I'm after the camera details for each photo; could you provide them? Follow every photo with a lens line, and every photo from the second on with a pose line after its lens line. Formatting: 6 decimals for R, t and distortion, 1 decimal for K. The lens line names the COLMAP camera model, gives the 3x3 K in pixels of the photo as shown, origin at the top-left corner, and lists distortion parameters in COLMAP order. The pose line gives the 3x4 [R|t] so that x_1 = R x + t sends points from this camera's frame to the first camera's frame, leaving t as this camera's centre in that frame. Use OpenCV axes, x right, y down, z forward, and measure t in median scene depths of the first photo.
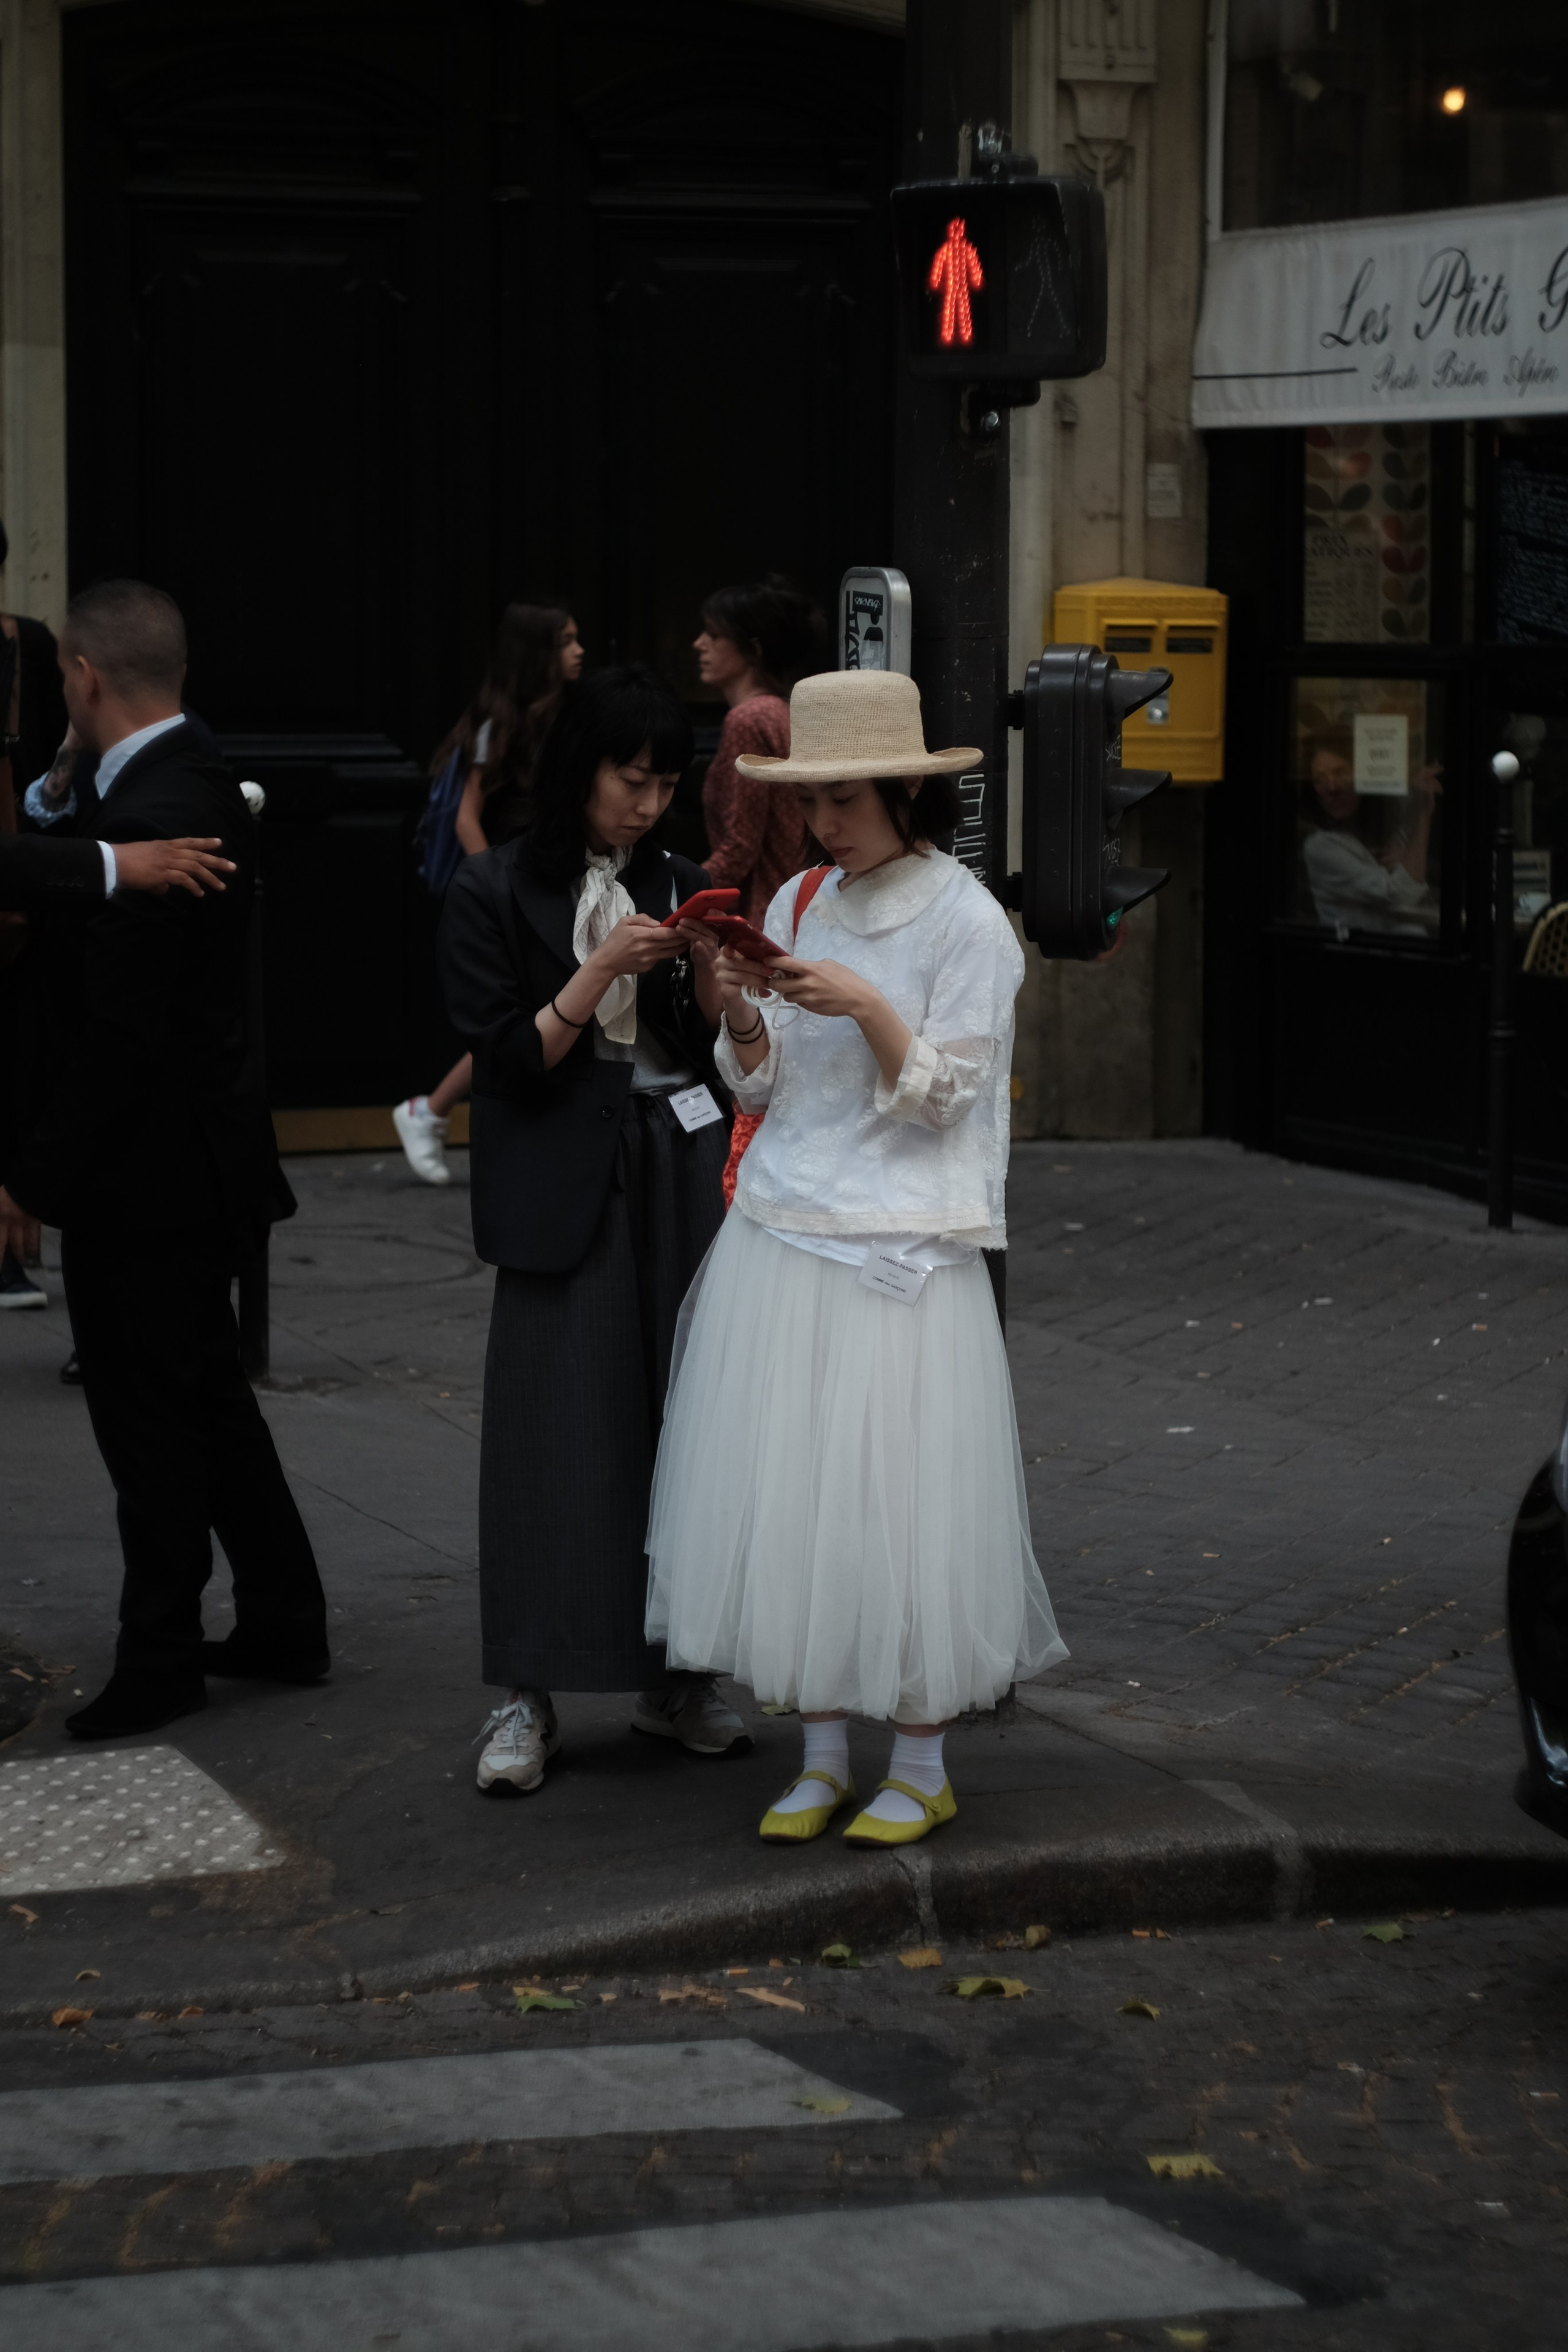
lens RADIAL K [[5767.8, 0, 784.0], [0, 5767.8, 1176.0], [0, 0, 1]] dist [0.060957, -0.514773]
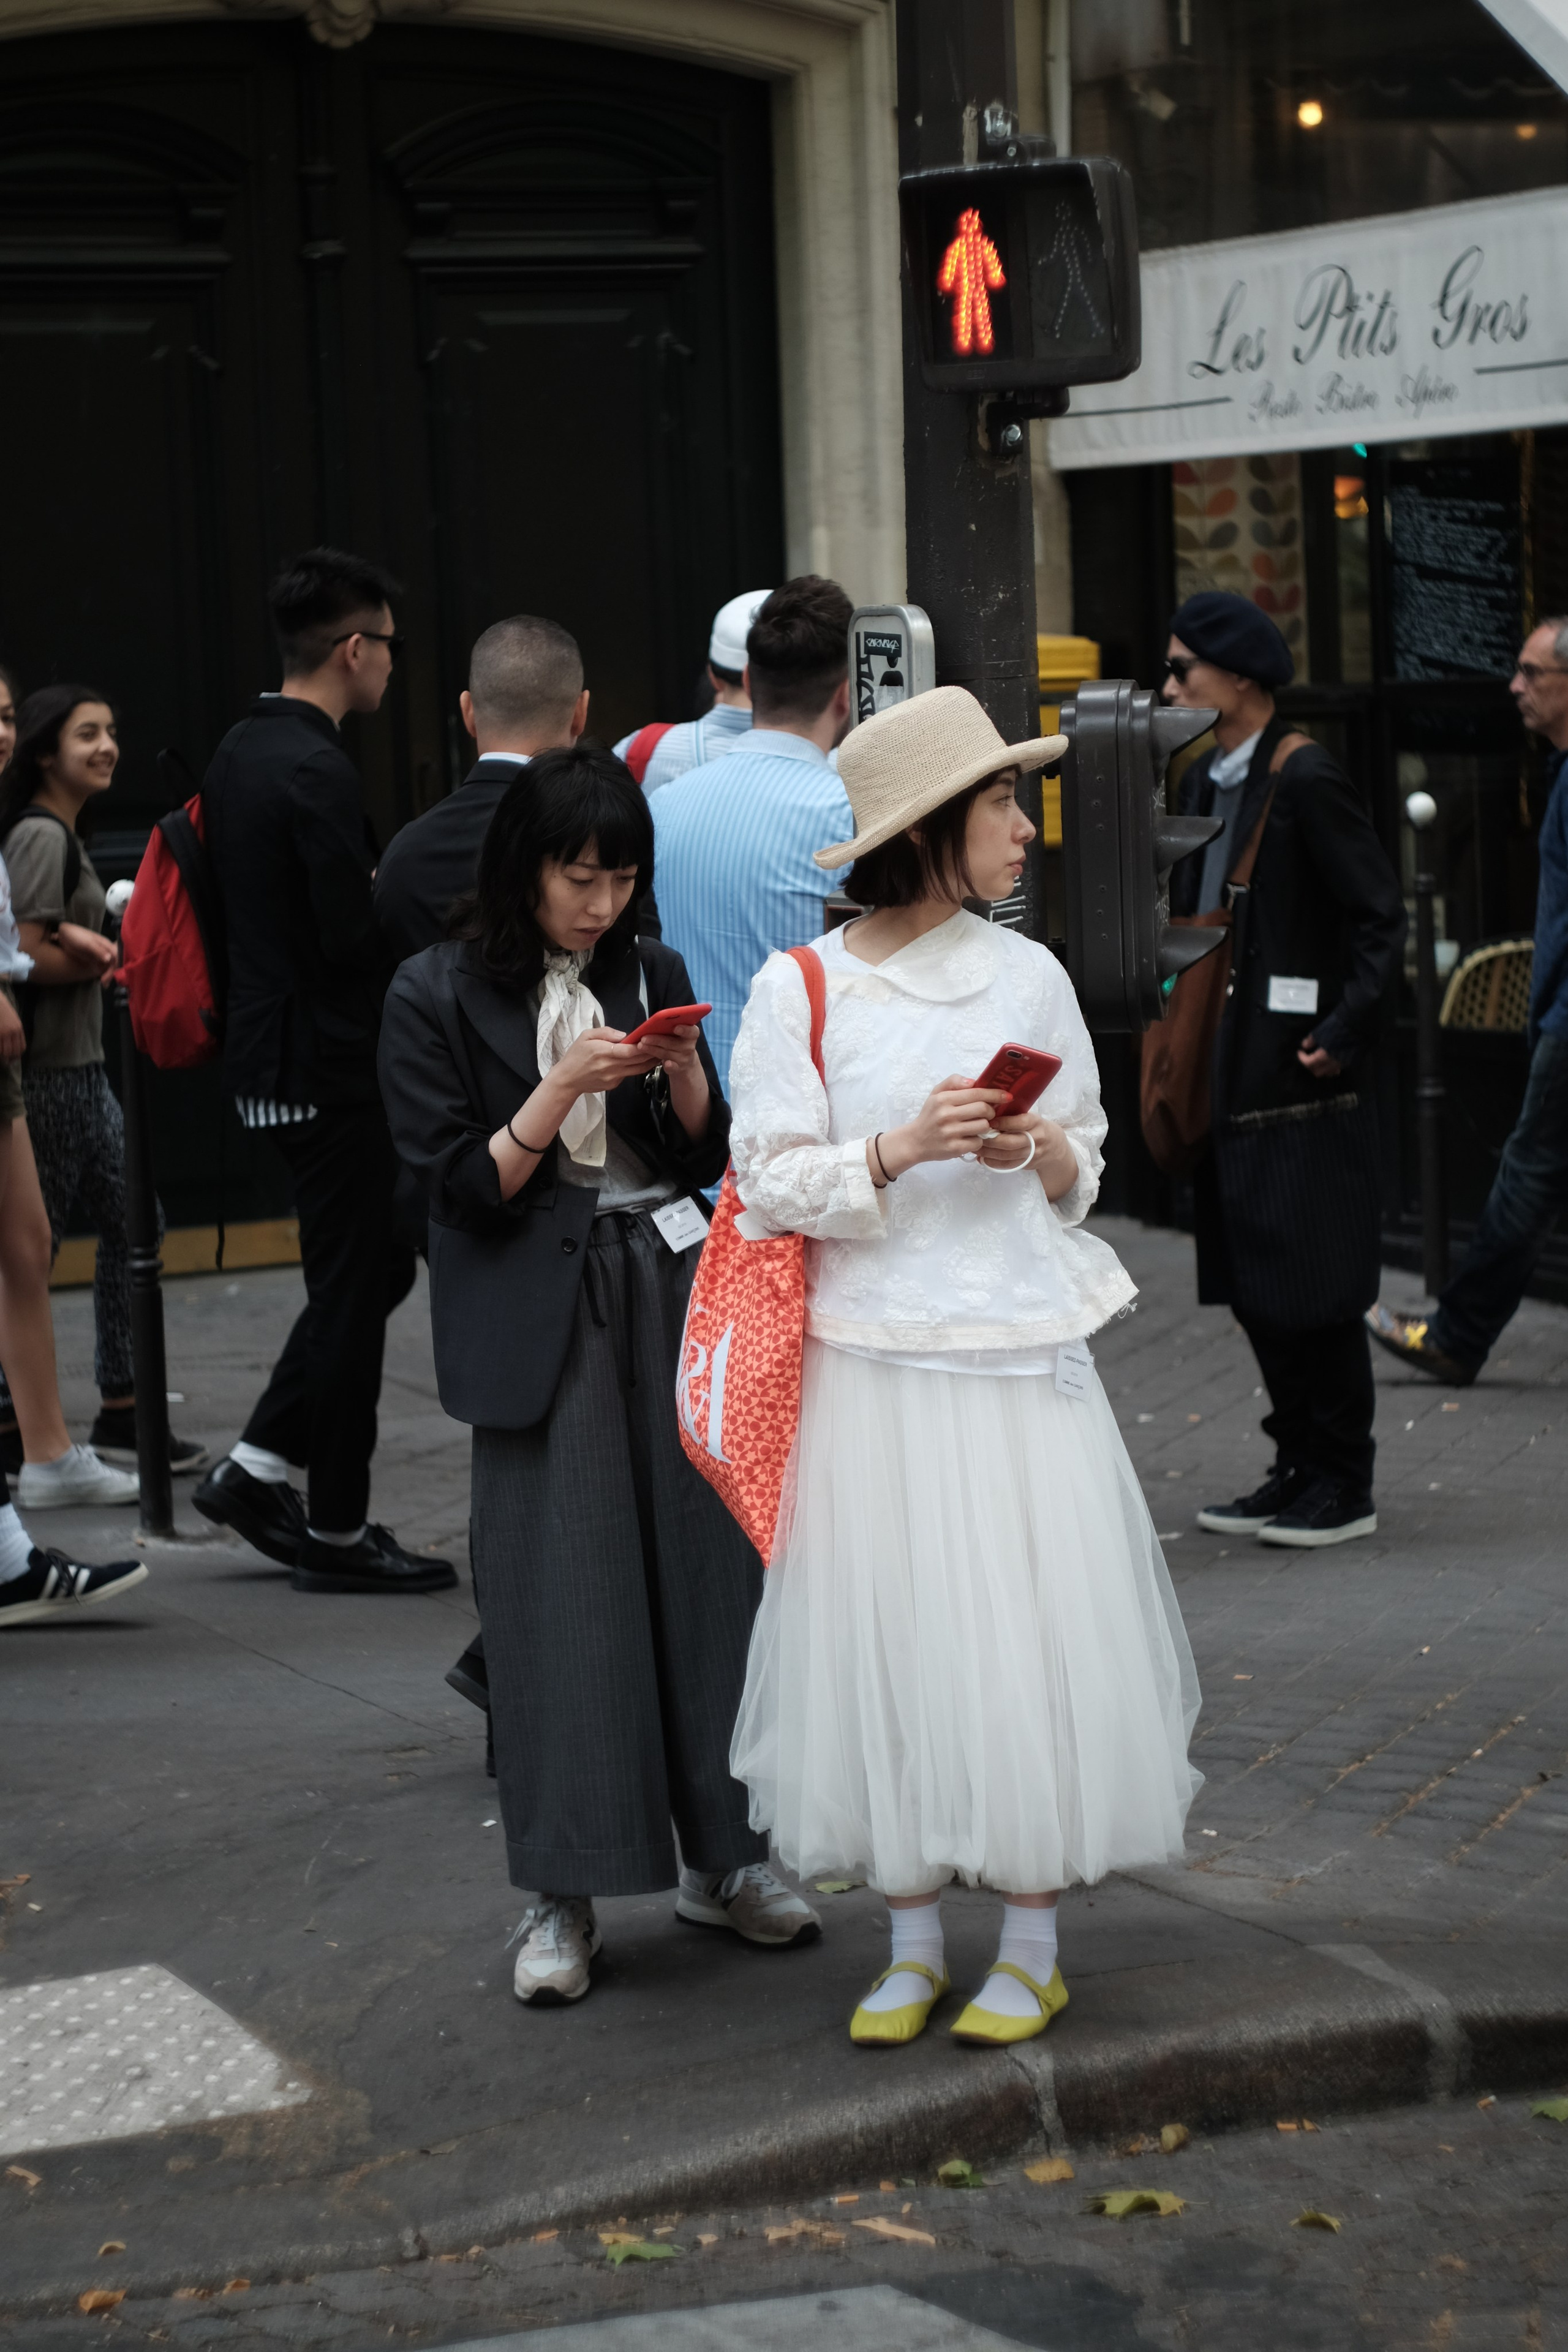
lens RADIAL K [[5767.8, 0, 784.0], [0, 5767.8, 1176.0], [0, 0, 1]] dist [0.060957, -0.514773]
pose [[0.997658, -0.046851, 0.049830, -0.050006], [0.047574, 0.998778, -0.013420, -0.005865], [-0.049140, 0.015759, 0.998668, 0.111304]]
